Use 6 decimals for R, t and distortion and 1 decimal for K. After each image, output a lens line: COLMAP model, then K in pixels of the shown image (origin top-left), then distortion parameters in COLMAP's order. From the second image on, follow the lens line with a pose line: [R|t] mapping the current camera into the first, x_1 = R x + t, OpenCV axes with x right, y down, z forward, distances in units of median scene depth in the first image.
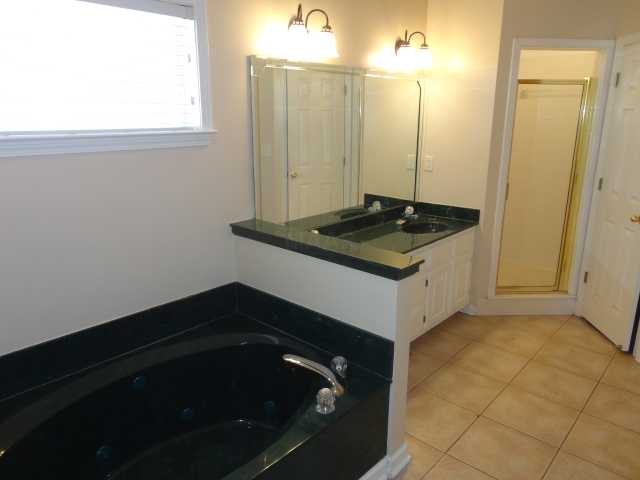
lens RADIAL K [[467.5, 0, 320.0], [0, 467.5, 240.0], [0, 0, 1]] dist [-0.004274, 0.000142]
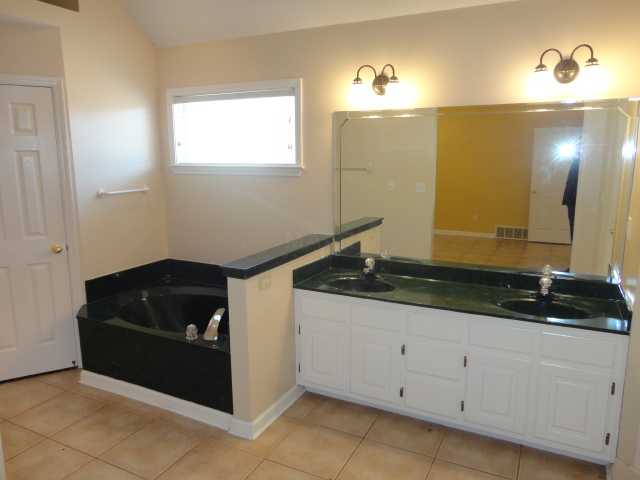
lens RADIAL K [[467.5, 0, 320.0], [0, 467.5, 240.0], [0, 0, 1]] dist [-0.004274, 0.000142]
pose [[0.269042, 0.172657, -0.947526, 1.232272], [-0.249971, 0.962606, 0.104428, -0.182200], [0.930124, 0.208758, 0.302141, 0.670387]]
